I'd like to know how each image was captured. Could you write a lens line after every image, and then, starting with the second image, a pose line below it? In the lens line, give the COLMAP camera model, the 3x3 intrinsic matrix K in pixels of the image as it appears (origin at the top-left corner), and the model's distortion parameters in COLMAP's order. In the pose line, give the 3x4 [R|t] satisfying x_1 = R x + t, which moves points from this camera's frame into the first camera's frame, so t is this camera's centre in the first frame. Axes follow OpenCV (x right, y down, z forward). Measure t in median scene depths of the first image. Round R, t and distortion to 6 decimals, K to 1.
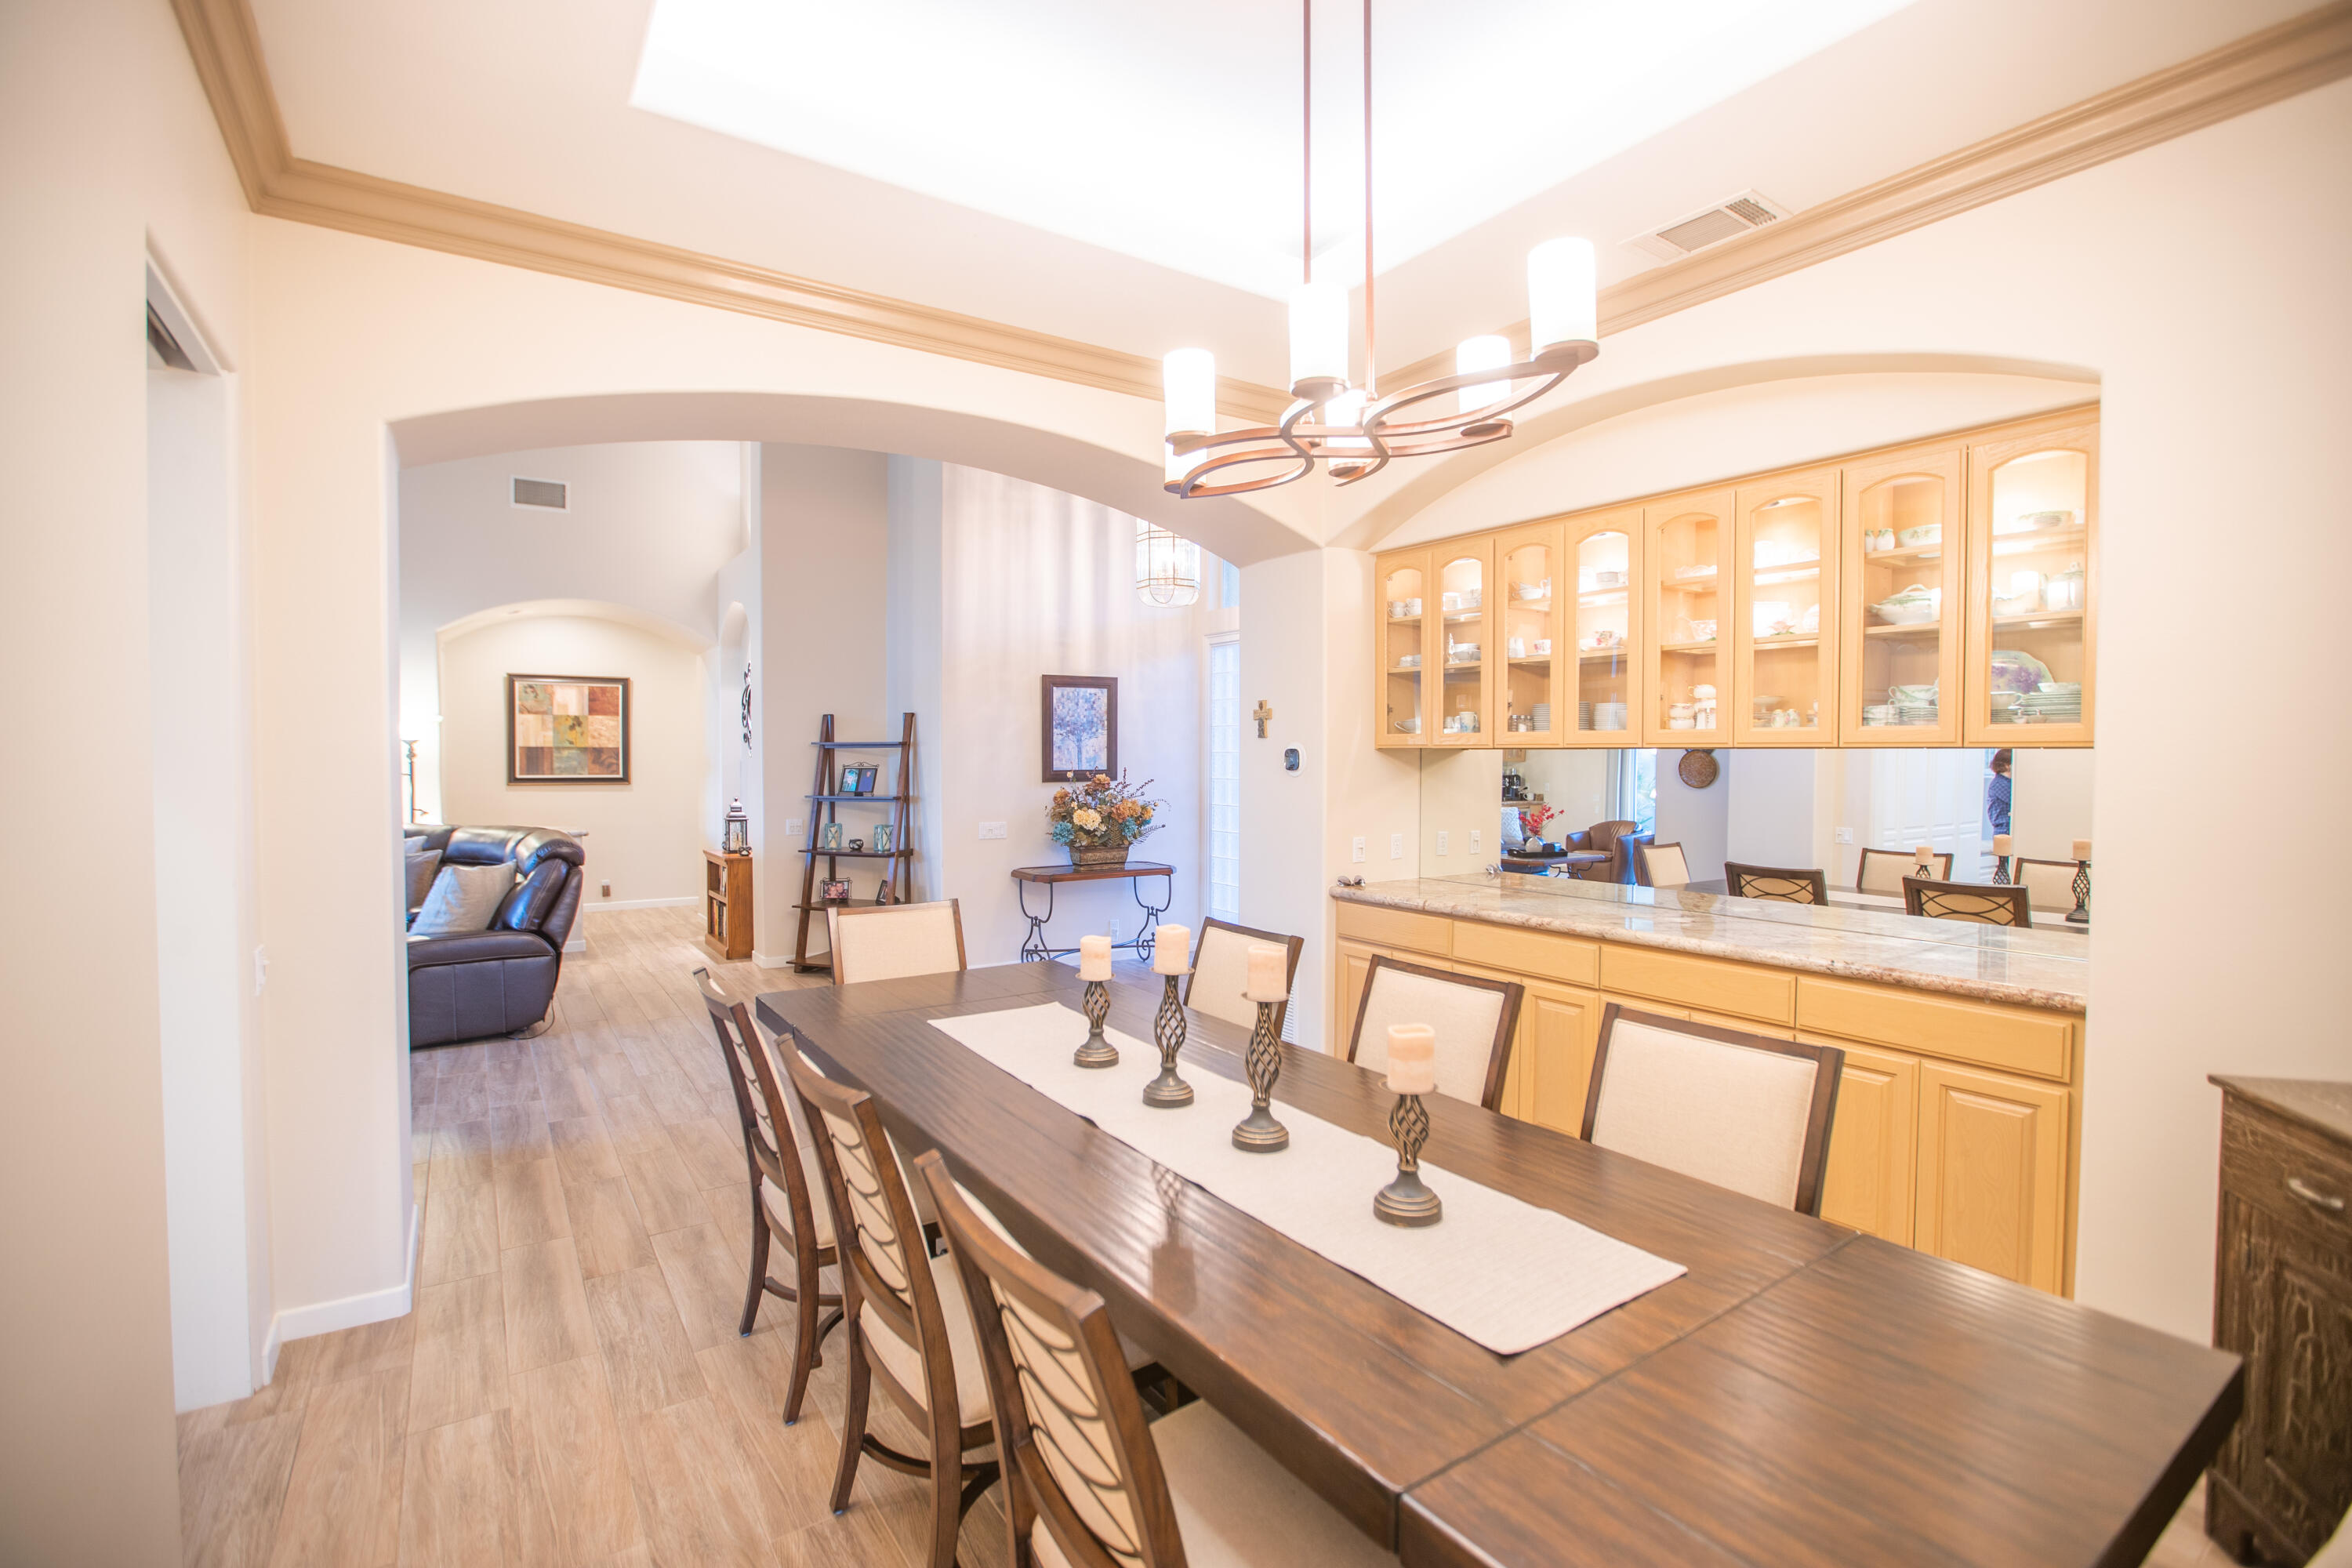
lens RADIAL K [[1076.6, 0, 1172.4], [0, 1076.6, 780.4], [0, 0, 1]] dist [-0.047196, 0.016651]
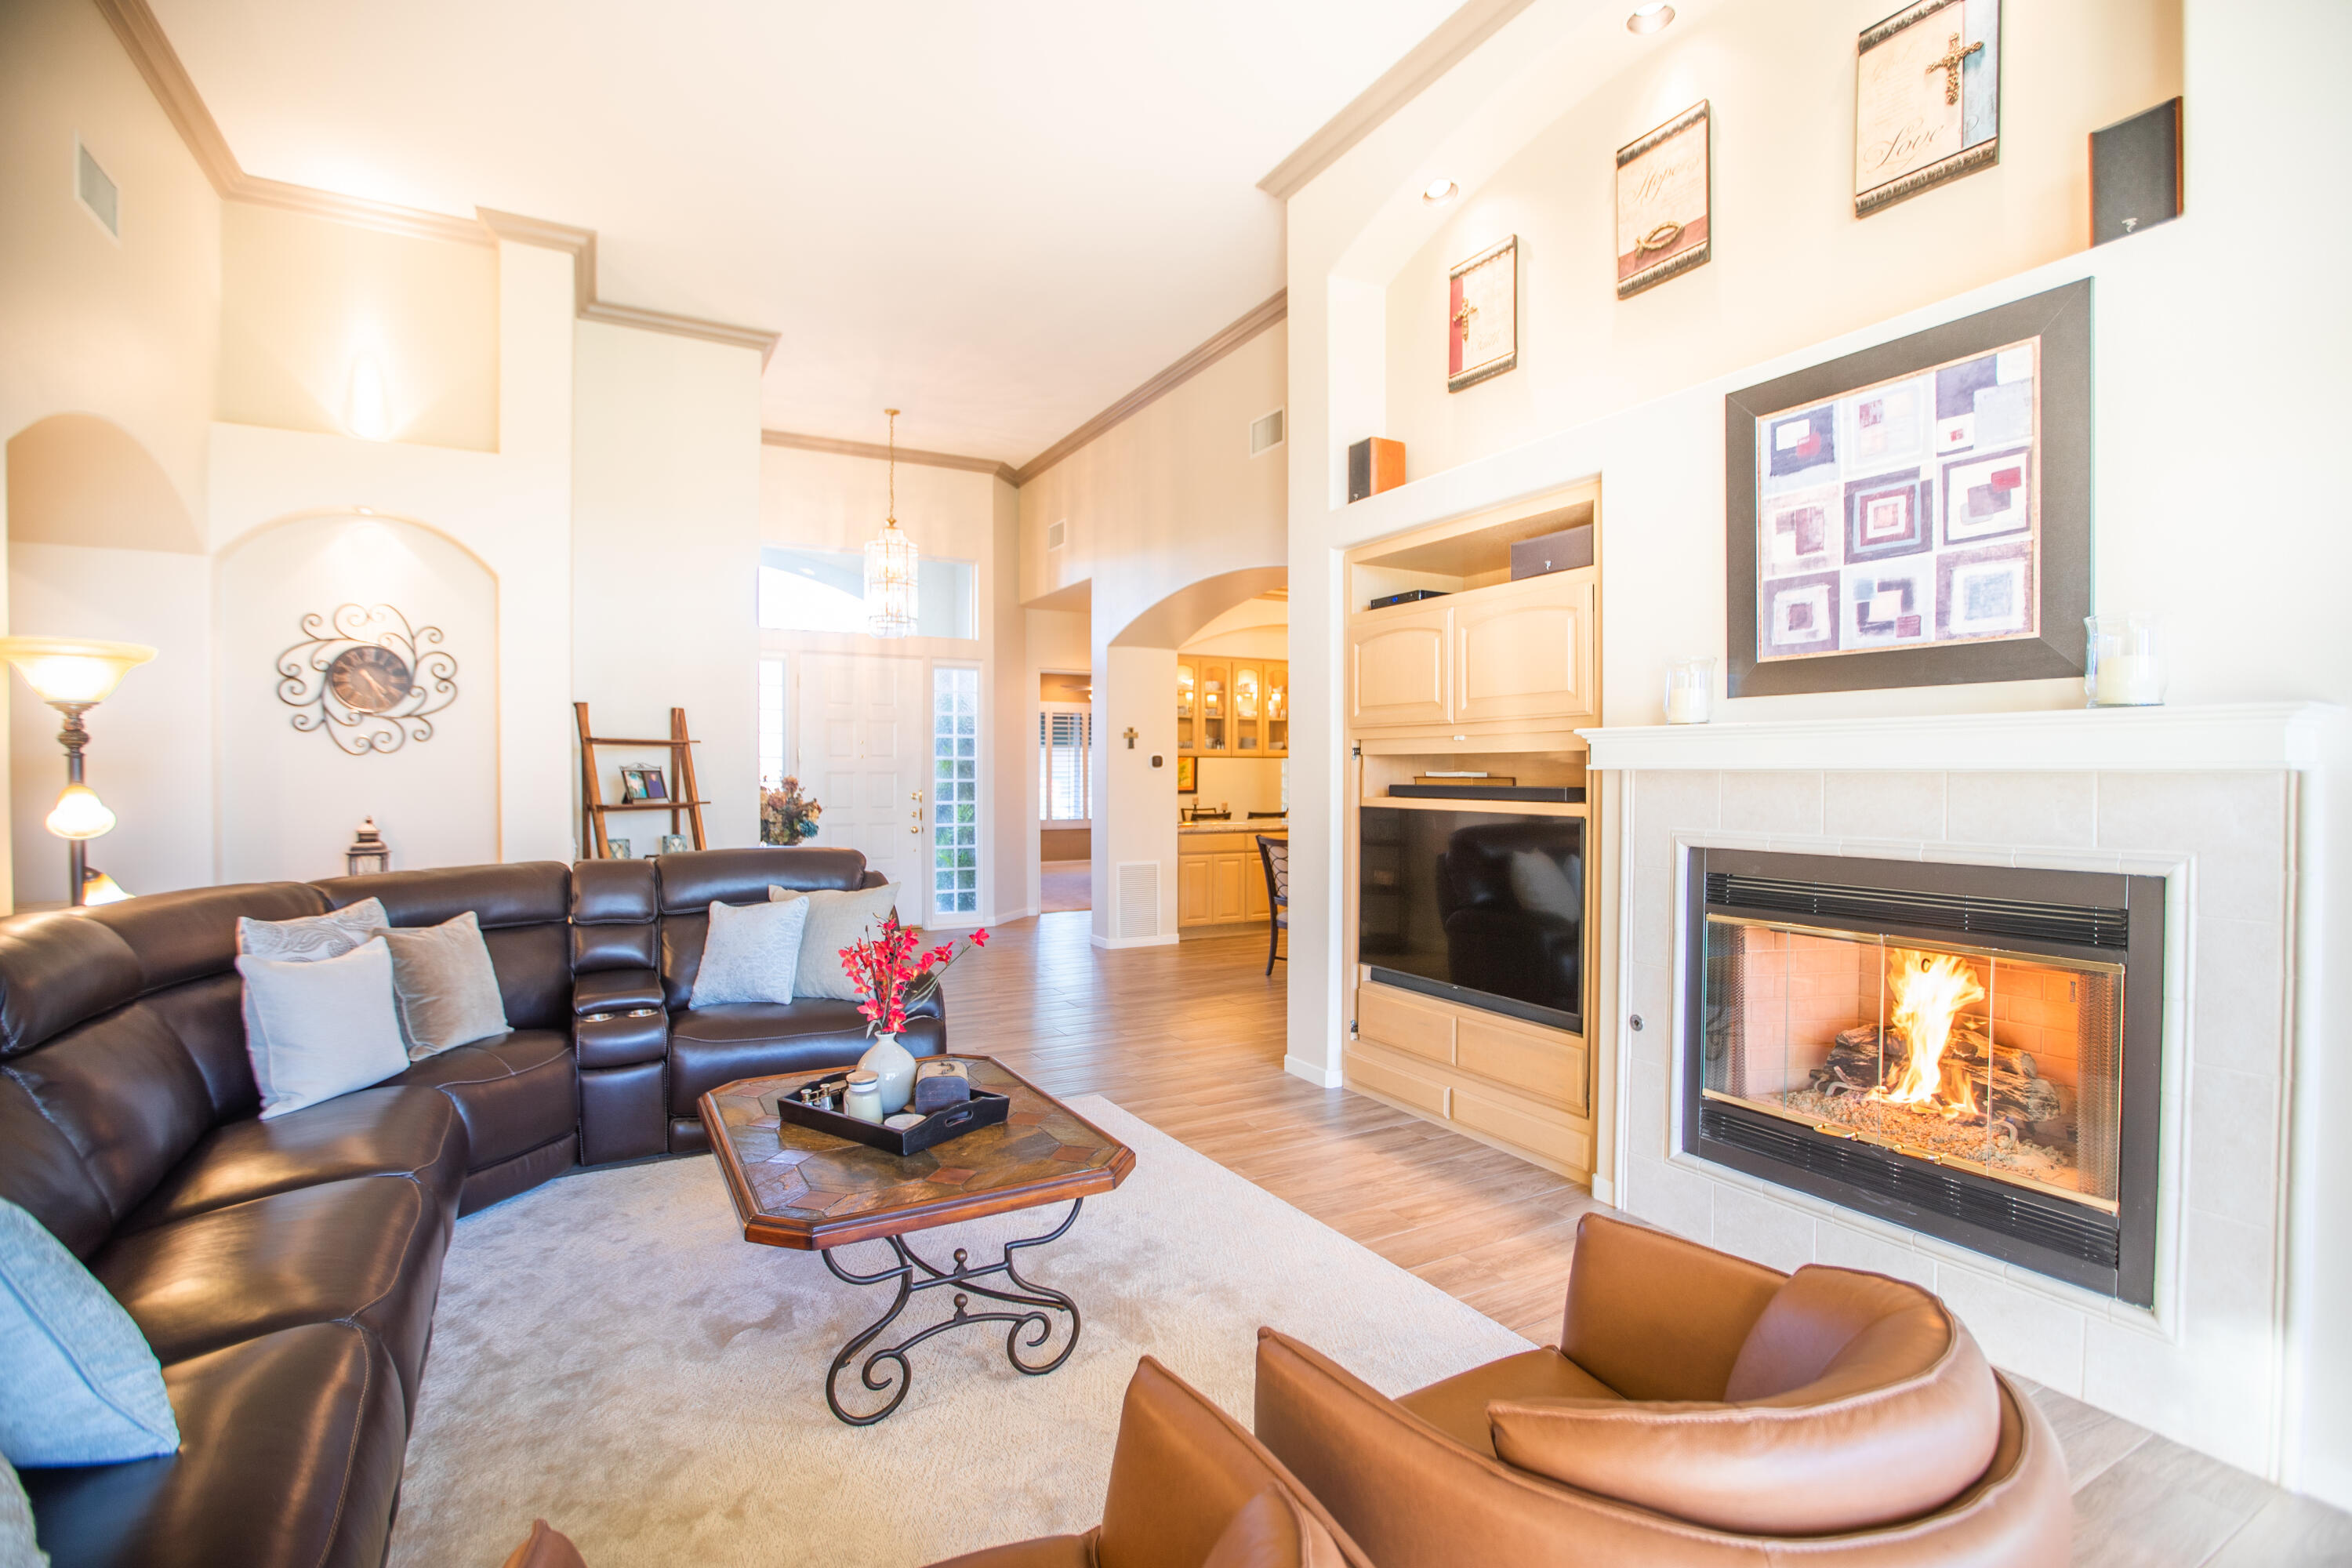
lens RADIAL K [[1076.6, 0, 1181.1], [0, 1076.6, 780.1], [0, 0, 1]] dist [-0.047196, 0.016651]
pose [[0.072093, -0.008087, 0.997365, -2.005524], [0.024384, 0.999683, 0.006343, 0.002249], [-0.997100, 0.023862, 0.072267, 0.979151]]
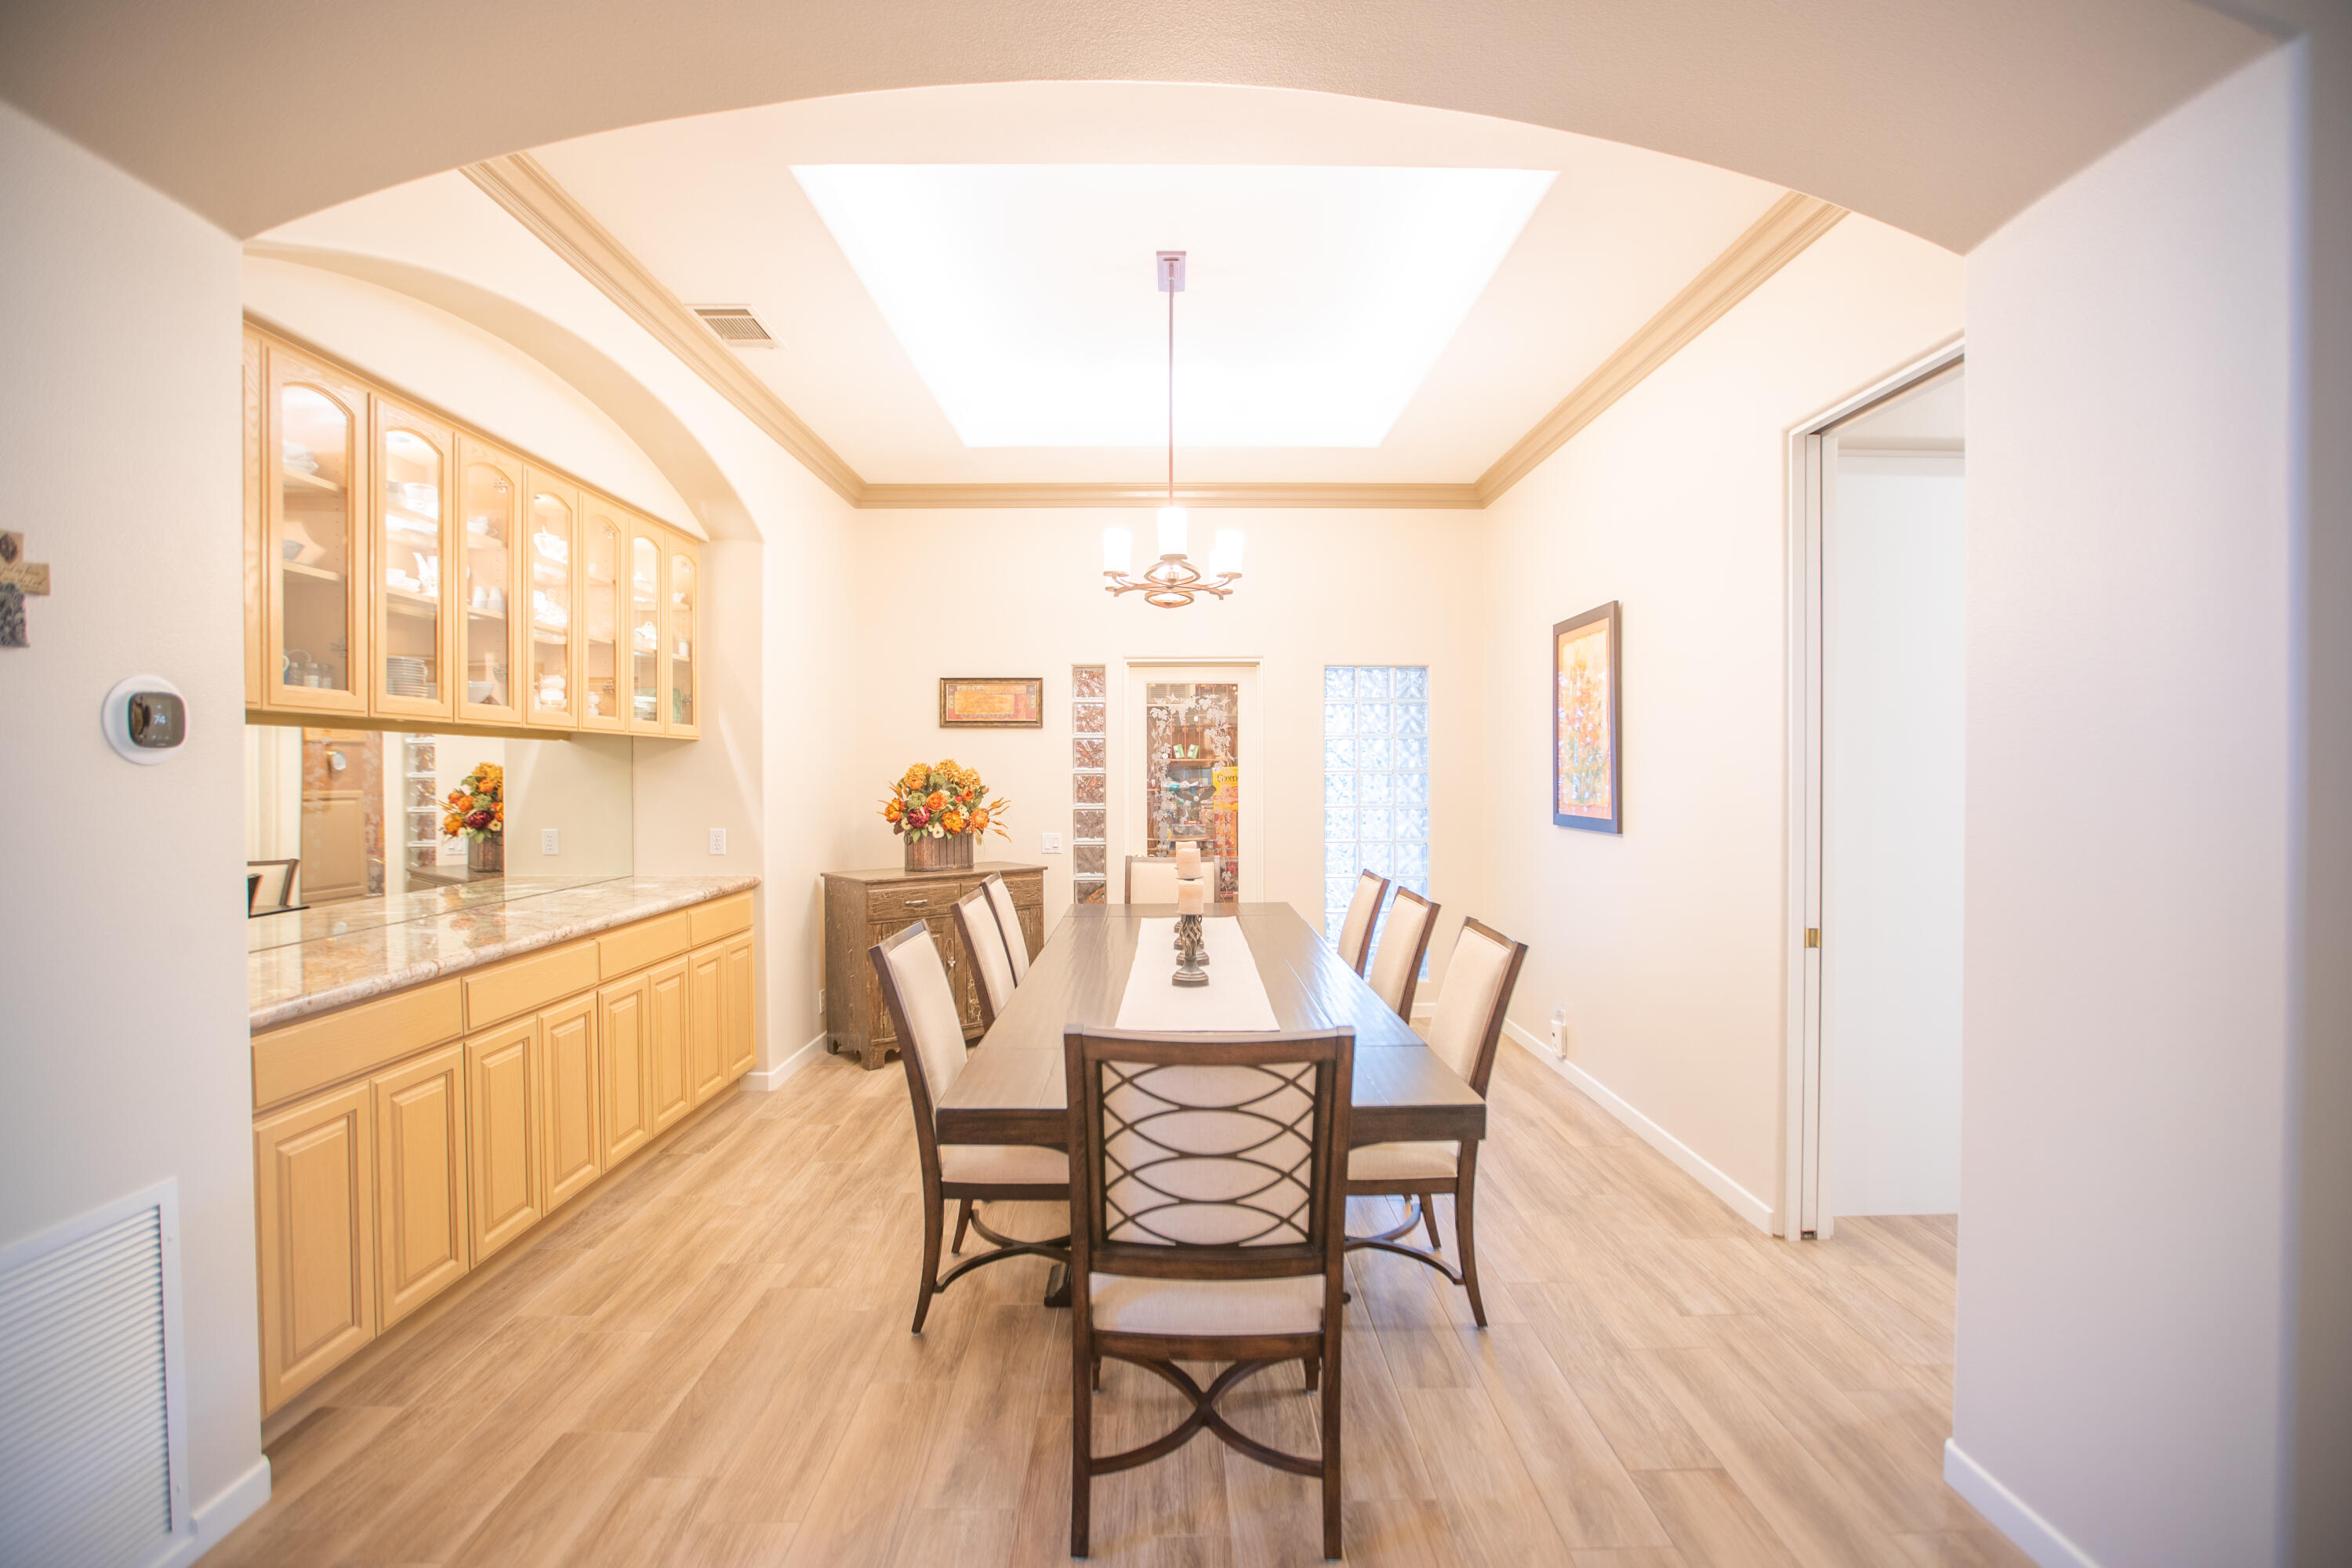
lens RADIAL K [[1076.6, 0, 1188.6], [0, 1076.6, 786.8], [0, 0, 1]] dist [-0.047196, 0.016651]
pose [[-0.845478, -0.006550, 0.533970, -0.471941], [0.014867, 0.999248, 0.035797, -0.004473], [-0.533803, 0.038204, -0.844745, 1.323660]]
